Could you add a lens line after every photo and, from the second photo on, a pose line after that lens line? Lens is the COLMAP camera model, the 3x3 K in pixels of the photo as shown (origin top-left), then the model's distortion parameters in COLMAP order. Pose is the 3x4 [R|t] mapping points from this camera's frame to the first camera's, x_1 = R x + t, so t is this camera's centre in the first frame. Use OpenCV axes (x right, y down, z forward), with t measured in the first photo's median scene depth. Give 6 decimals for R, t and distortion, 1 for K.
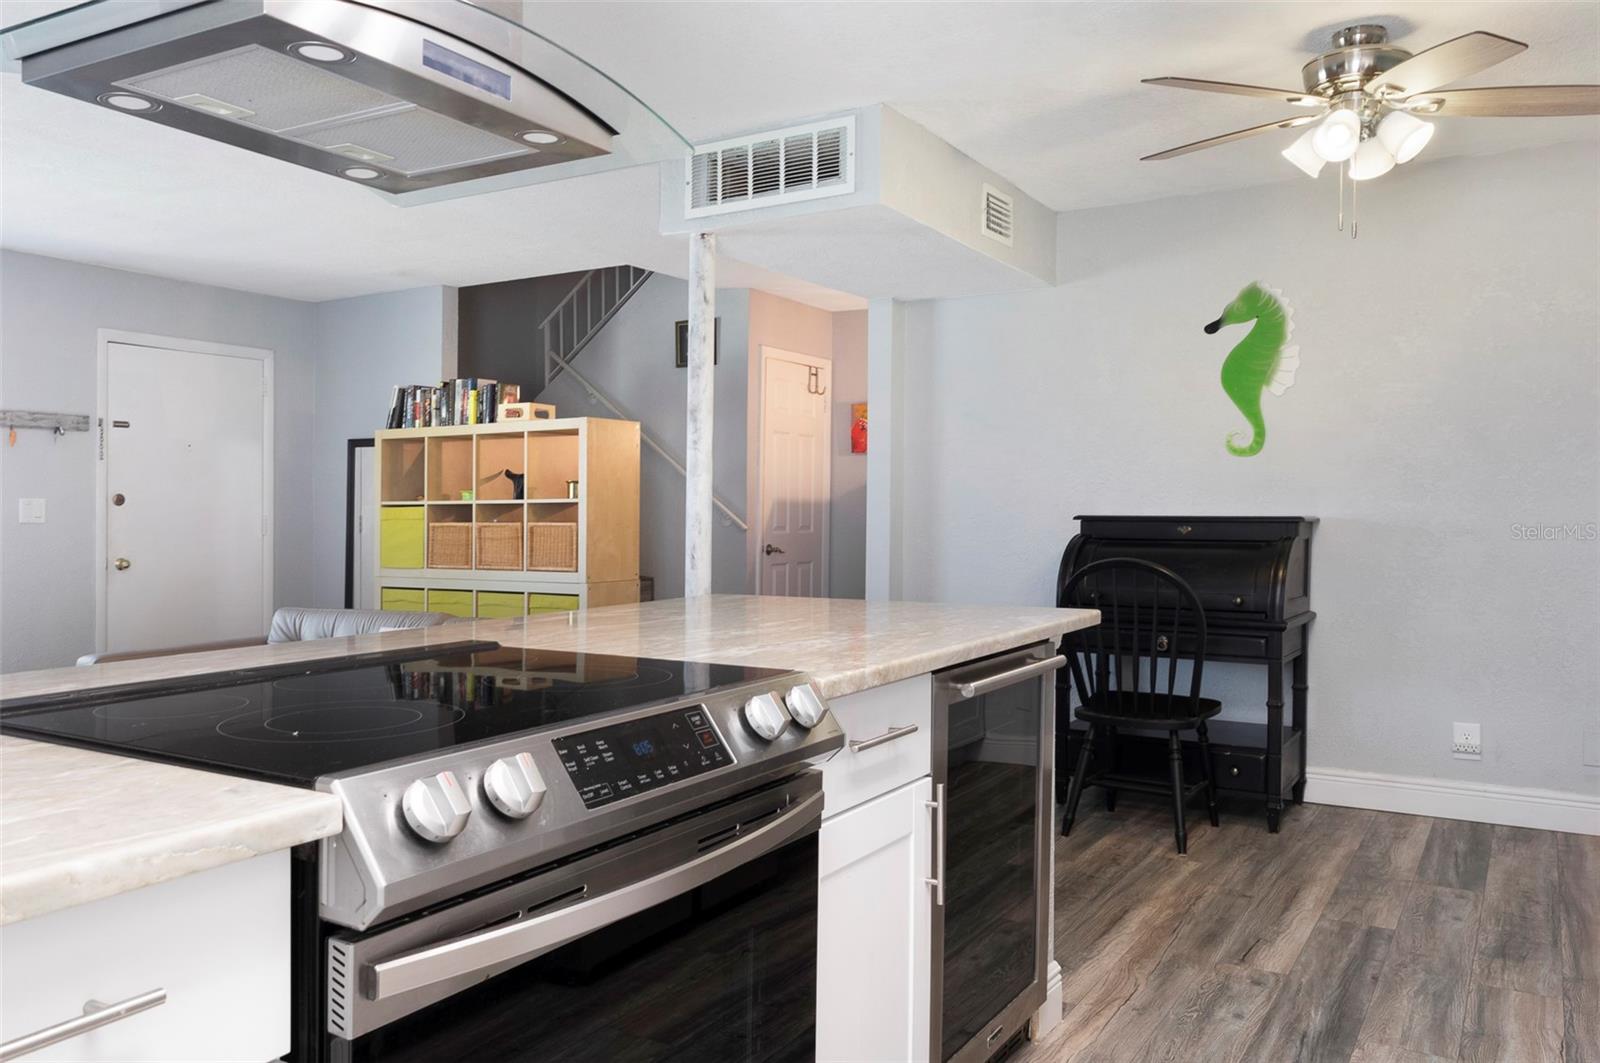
lens RADIAL K [[1234.3, 0, 799.6], [0, 1234.3, 528.9], [0, 0, 1]] dist [0.016548, 0.006782]
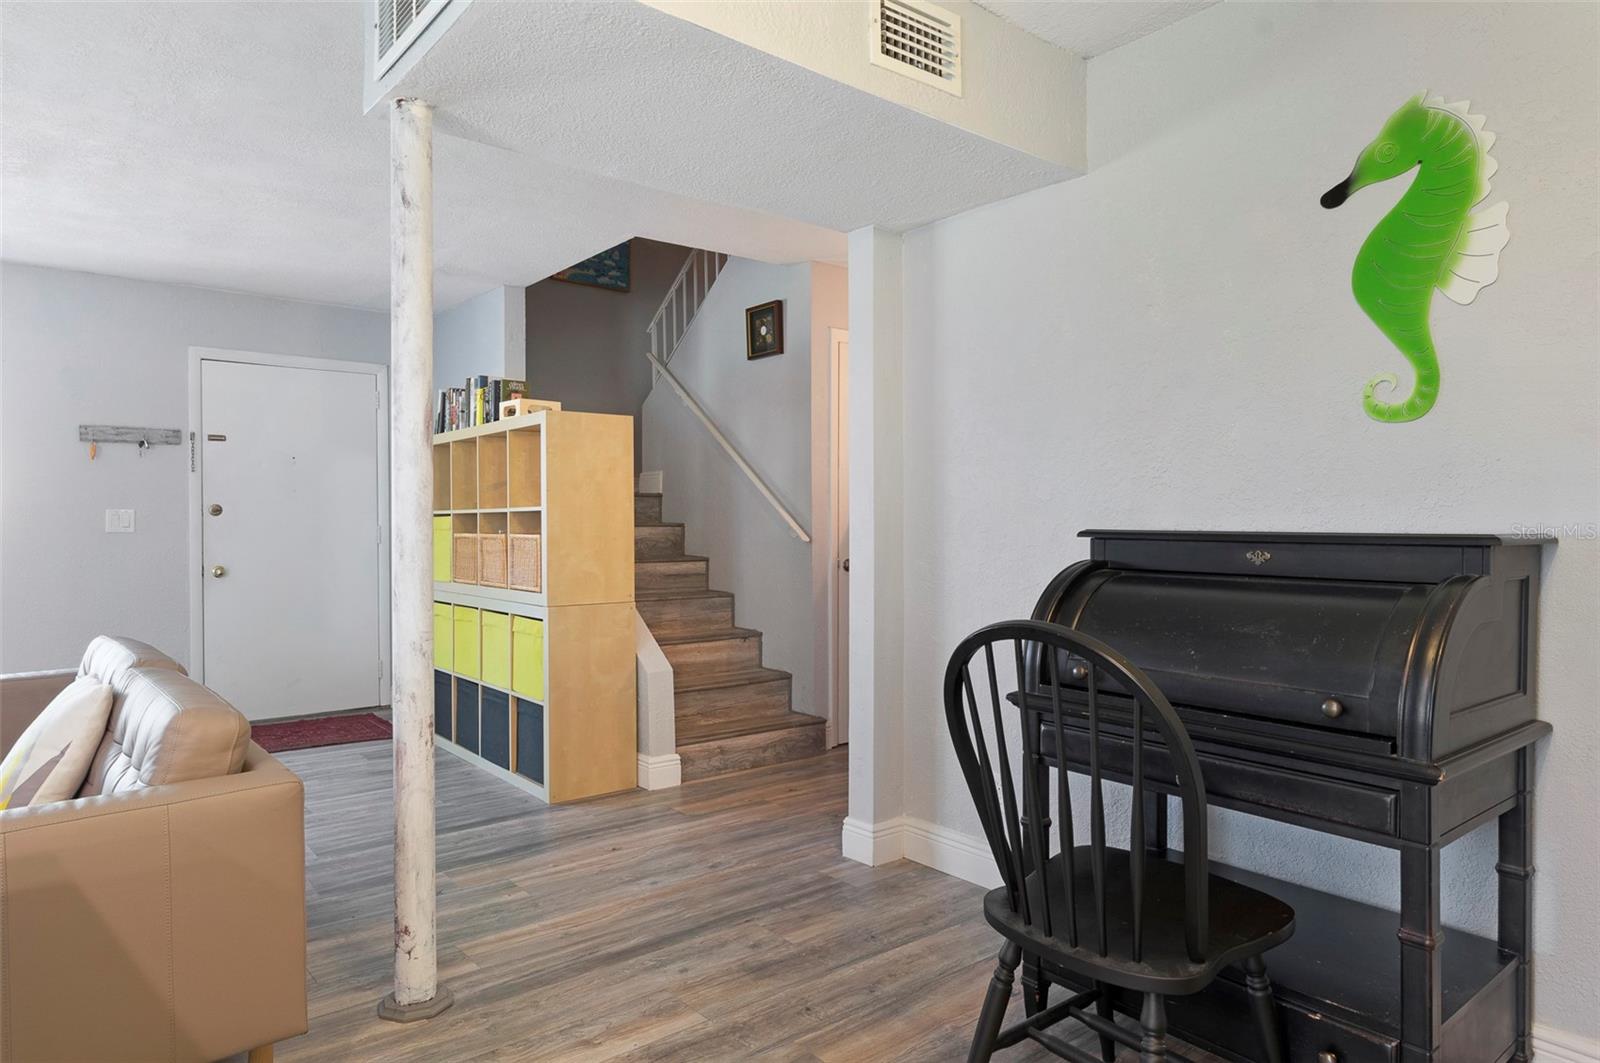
lens RADIAL K [[965.6, 0, 820.0], [0, 965.6, 513.8], [0, 0, 1]] dist [0.002596, 0.001292]
pose [[0.942060, -0.002458, -0.335436, 0.262480], [-0.003727, 0.999835, -0.017796, -0.009747], [0.335424, 0.018015, 0.941895, 0.514694]]
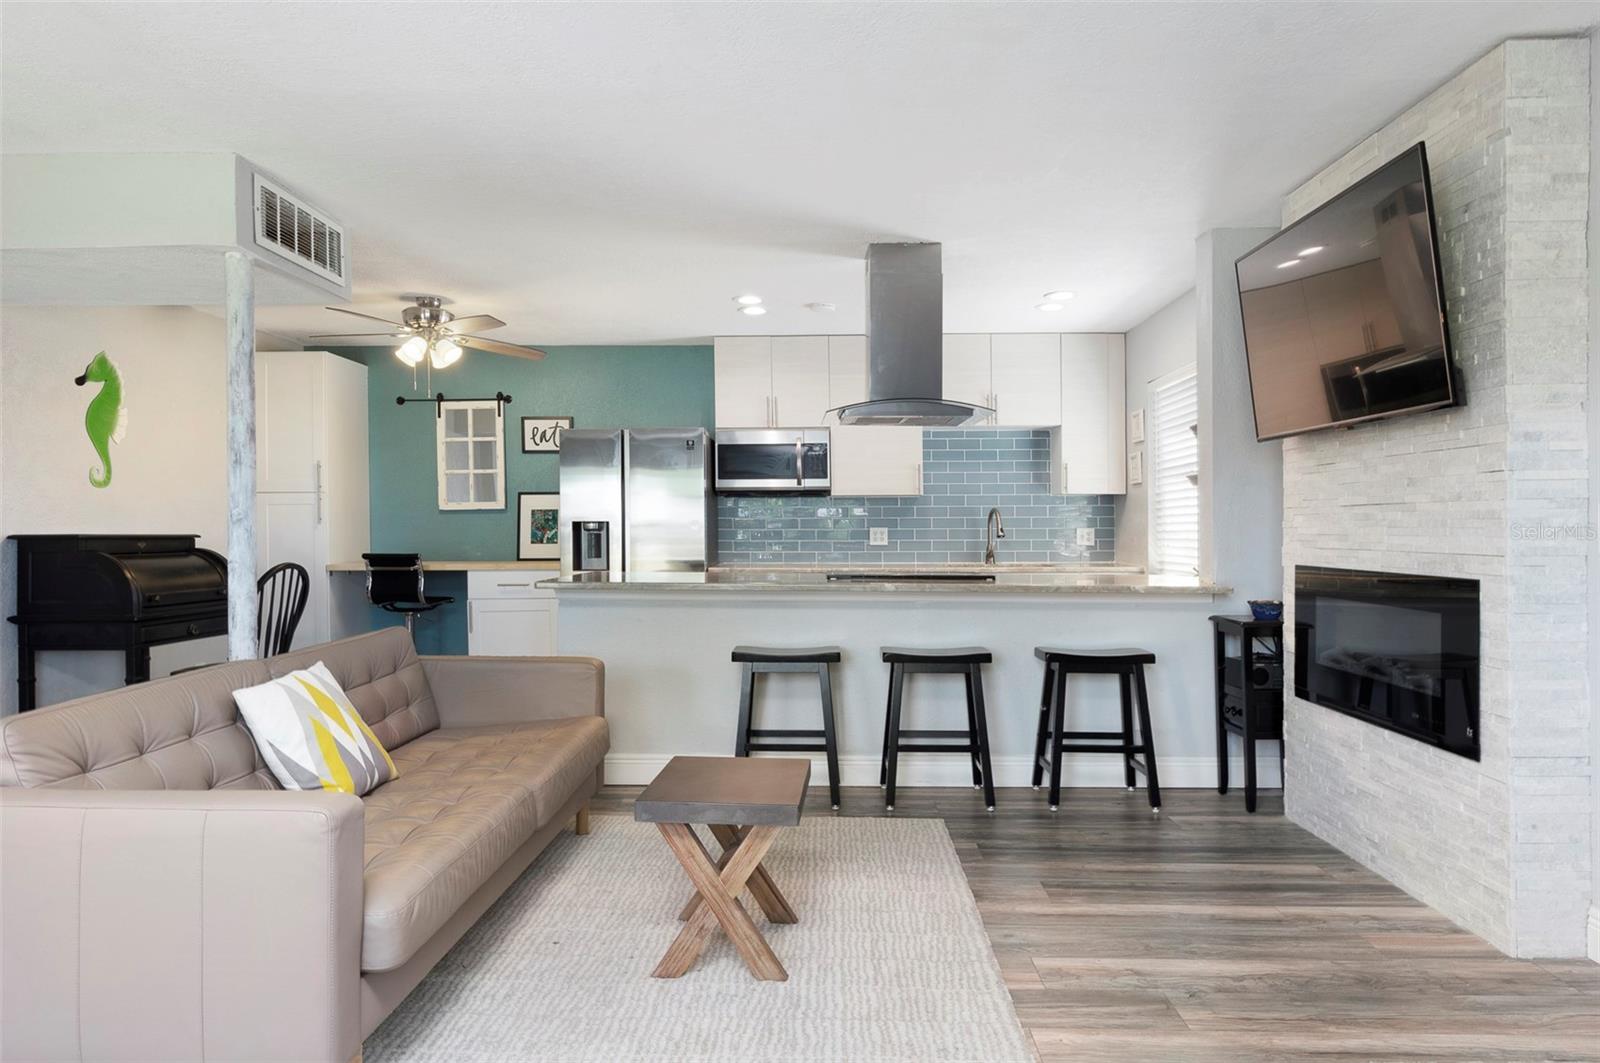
lens RADIAL K [[965.6, 0, 798.2], [0, 965.6, 533.2], [0, 0, 1]] dist [0.002596, 0.001292]
pose [[-0.491033, 0.000448, 0.871141, -0.855711], [0.015071, 0.999855, 0.007981, -0.009252], [-0.871010, 0.017048, -0.490969, 0.863460]]
